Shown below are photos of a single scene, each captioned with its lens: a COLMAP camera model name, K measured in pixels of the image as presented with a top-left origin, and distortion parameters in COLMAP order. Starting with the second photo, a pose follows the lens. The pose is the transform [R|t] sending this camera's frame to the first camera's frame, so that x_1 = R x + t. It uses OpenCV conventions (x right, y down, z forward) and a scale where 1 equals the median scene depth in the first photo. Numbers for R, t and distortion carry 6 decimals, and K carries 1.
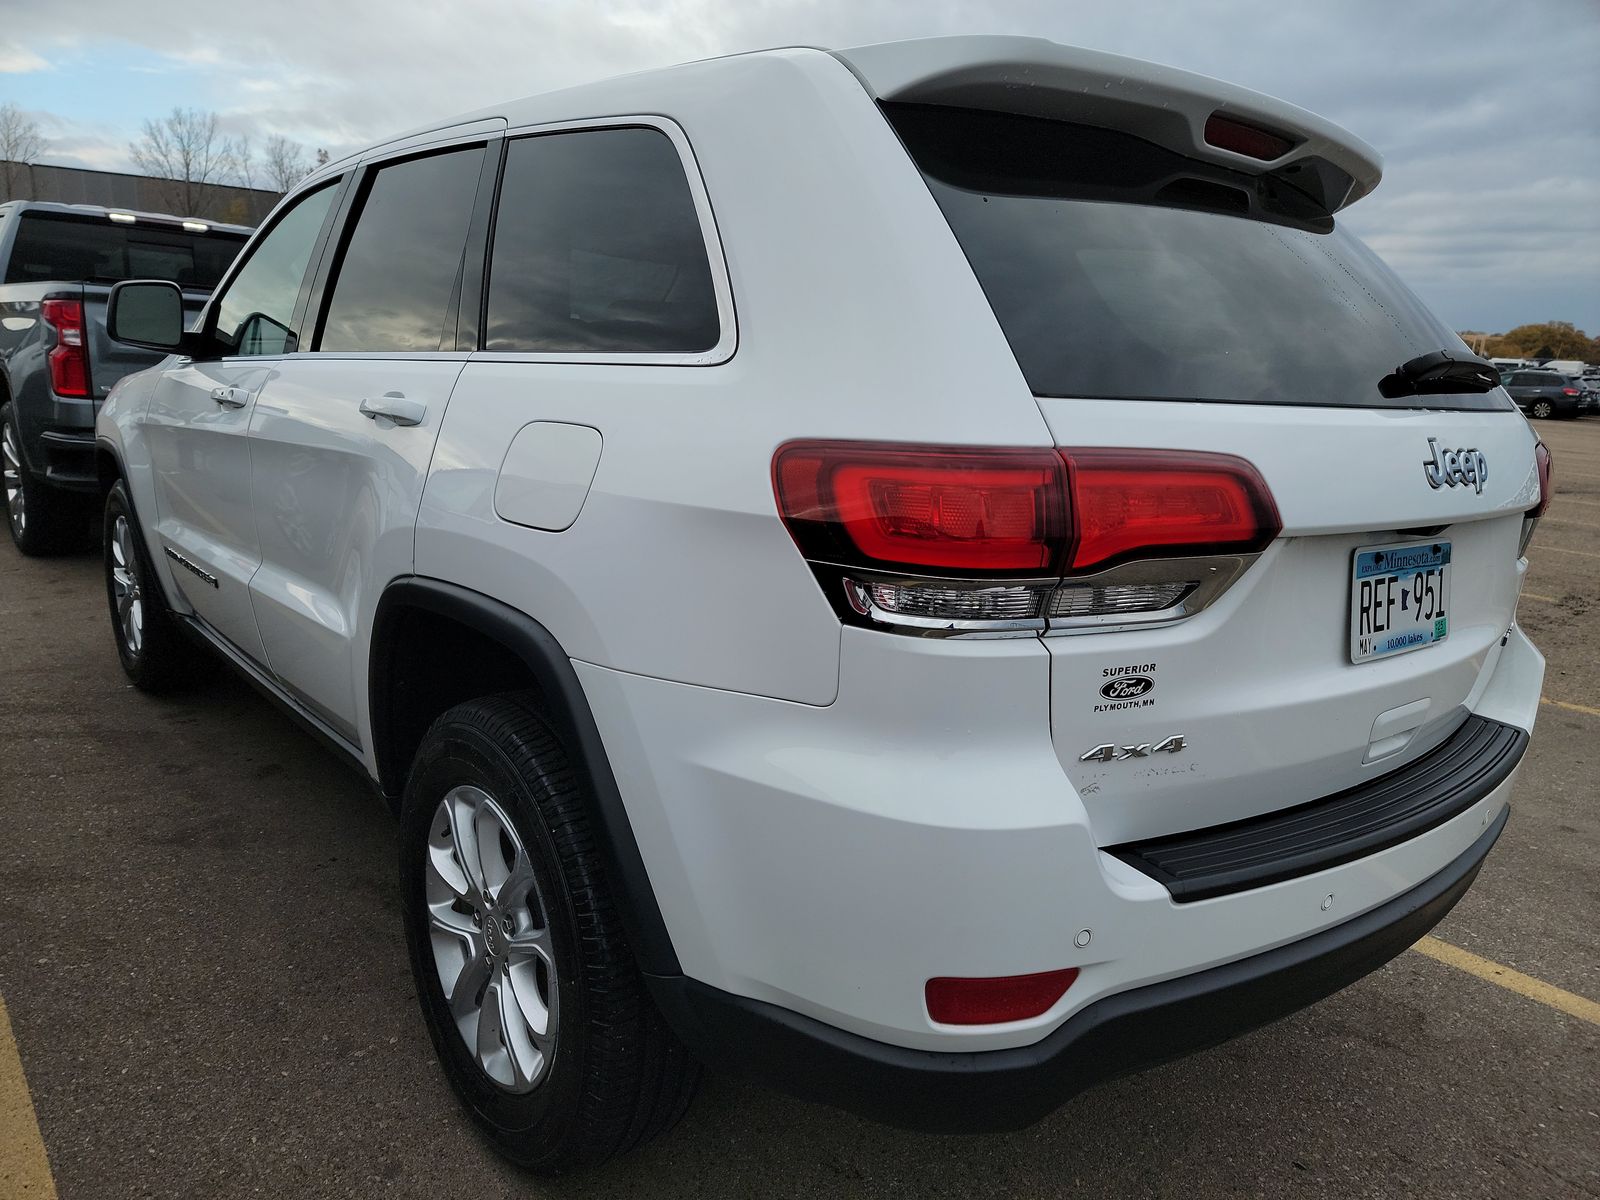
lens RADIAL K [[1102.7, 0, 750.2], [0, 1102.7, 601.5], [0, 0, 1]] dist [0.063183, -0.046168]
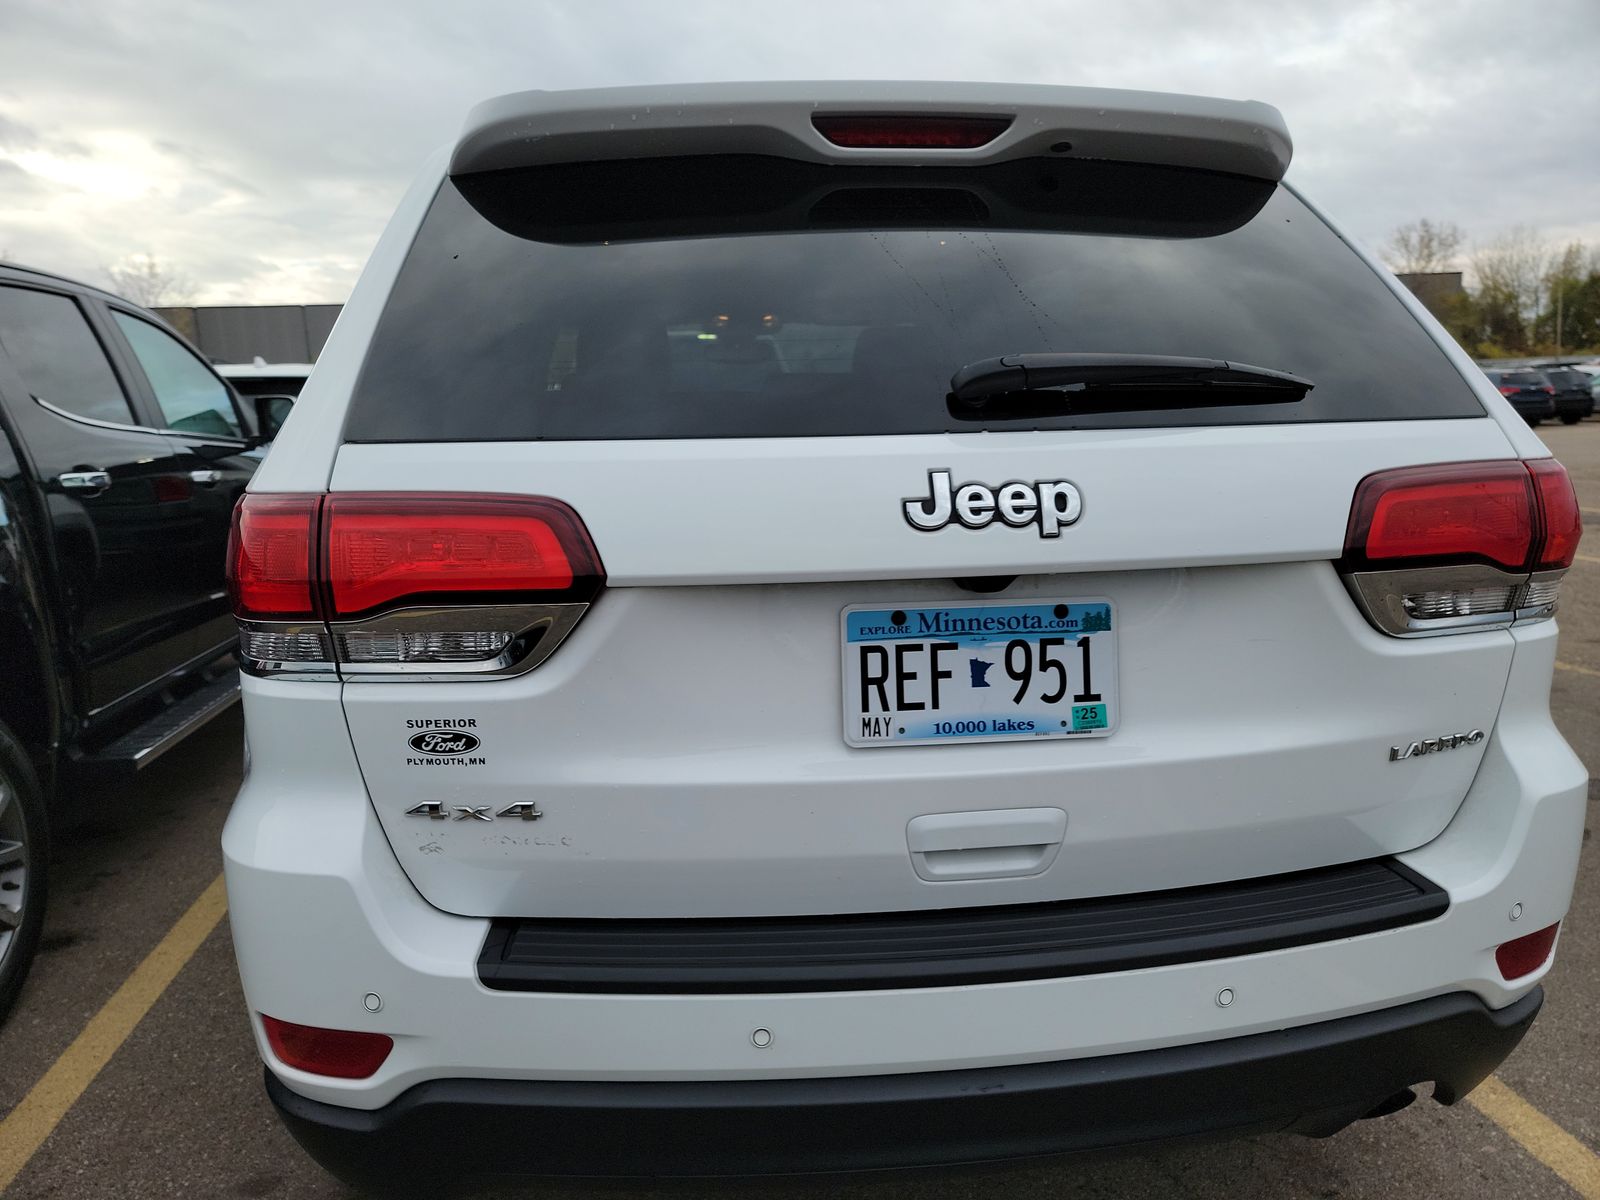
lens RADIAL K [[1102.7, 0, 869.0], [0, 1102.7, 578.2], [0, 0, 1]] dist [0.063183, -0.046168]
pose [[0.856346, 0.008038, -0.516341, 0.963156], [-0.048411, 0.996725, -0.064773, -0.015185], [0.514129, 0.080464, 0.853930, 0.309368]]
